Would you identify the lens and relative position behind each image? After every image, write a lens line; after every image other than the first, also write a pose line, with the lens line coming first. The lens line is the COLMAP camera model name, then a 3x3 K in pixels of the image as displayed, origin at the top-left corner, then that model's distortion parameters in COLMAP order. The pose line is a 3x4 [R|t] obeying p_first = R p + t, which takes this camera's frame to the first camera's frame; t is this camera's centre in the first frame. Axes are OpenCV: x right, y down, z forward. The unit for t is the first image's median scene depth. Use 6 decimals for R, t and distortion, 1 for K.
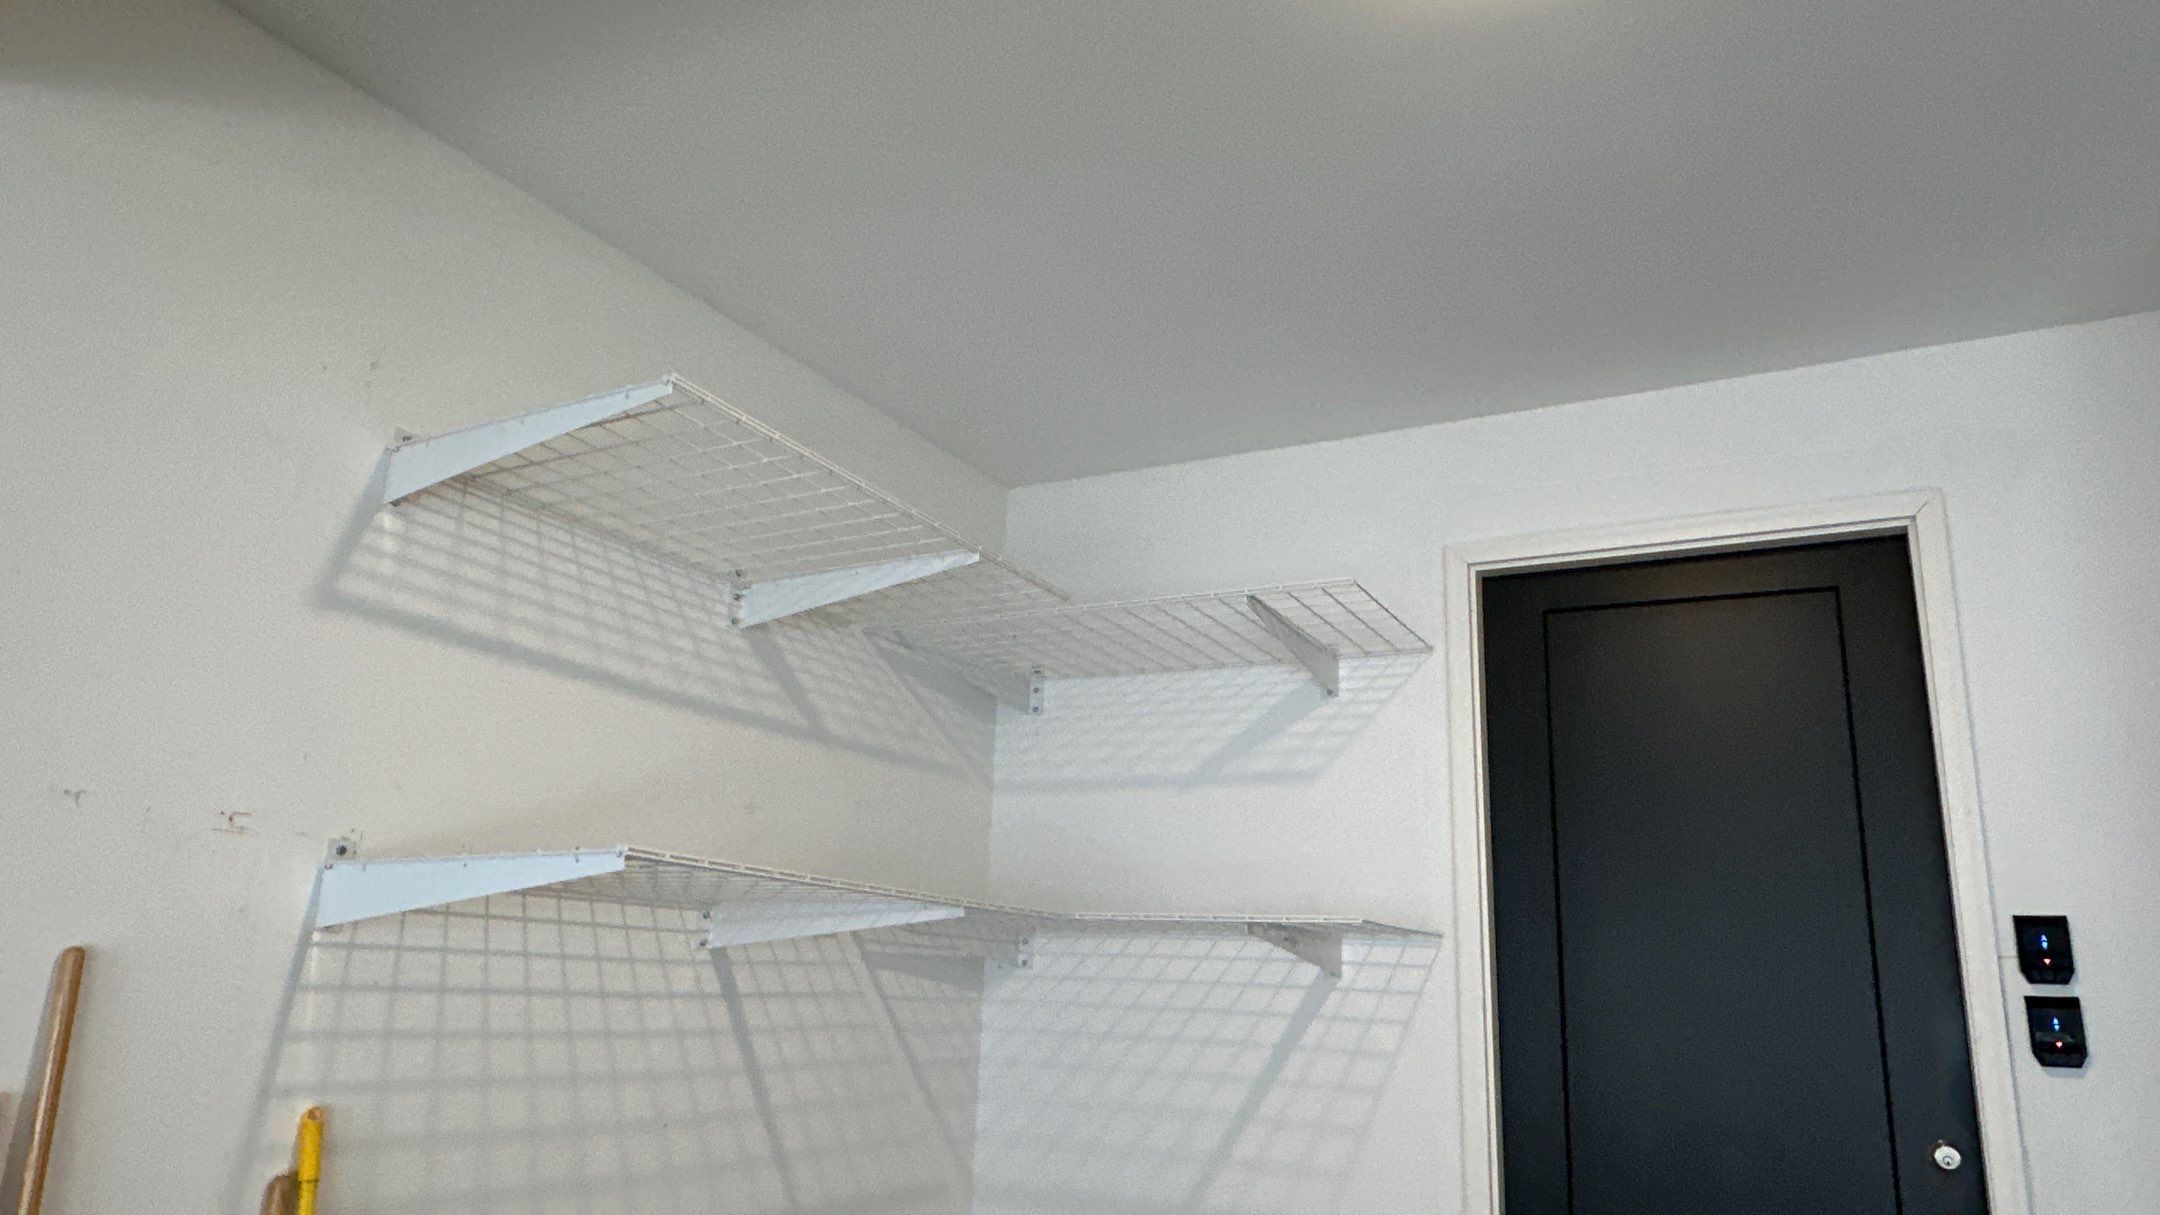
lens RADIAL K [[1397.7, 0, 1091.0], [0, 1397.7, 600.0], [0, 0, 1]] dist [-0.005179, -0.001059]
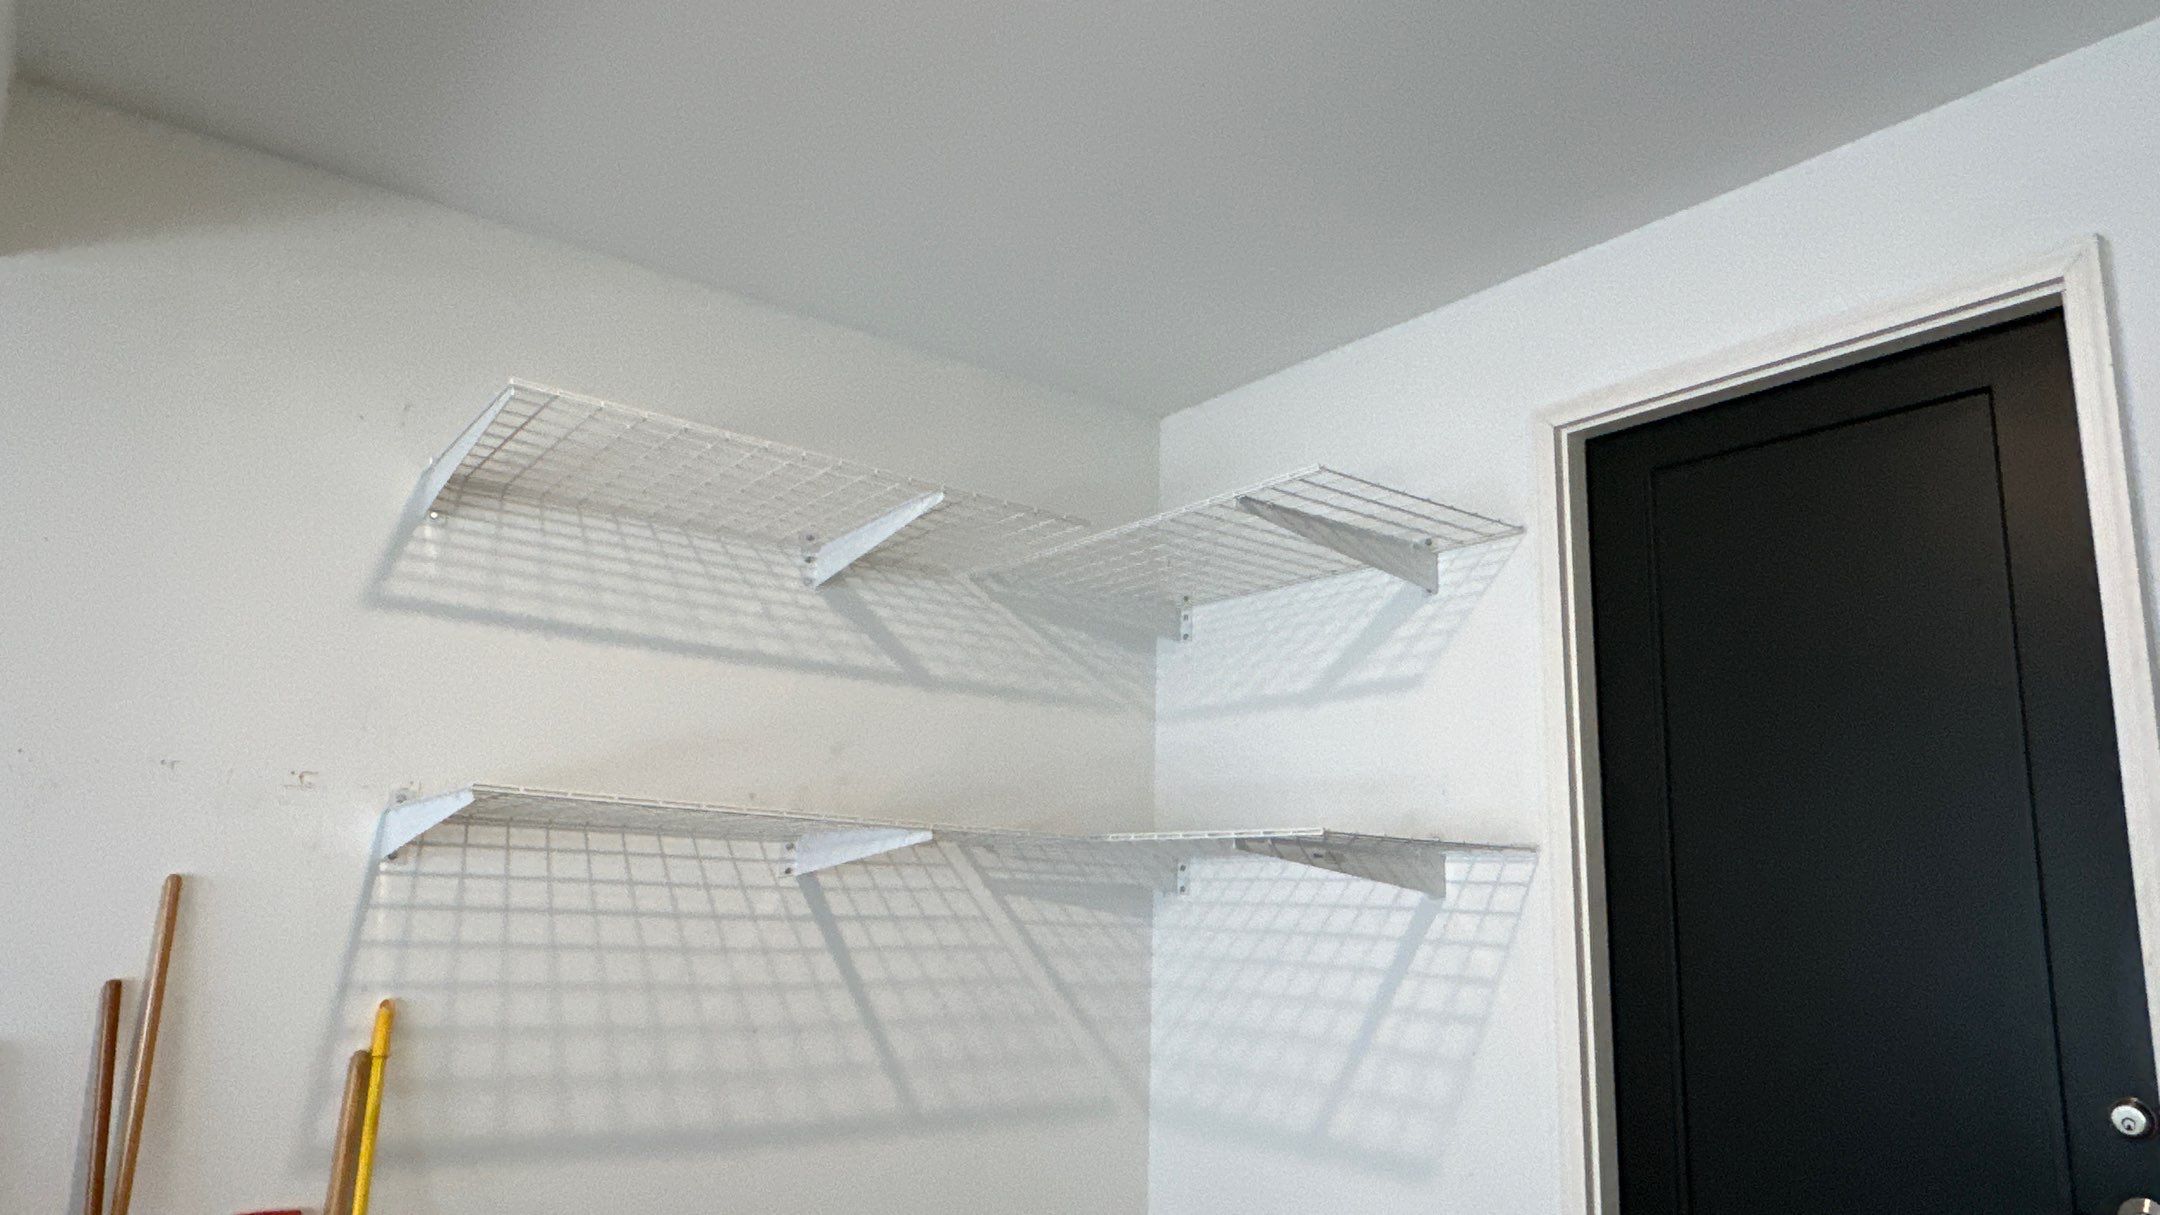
lens RADIAL K [[1397.7, 0, 1092.4], [0, 1397.7, 601.7], [0, 0, 1]] dist [-0.005179, -0.001059]
pose [[0.904759, -0.099533, -0.414130, 0.395703], [0.114881, 0.993304, 0.012250, 0.042552], [0.410138, -0.058659, 0.910135, 0.089460]]
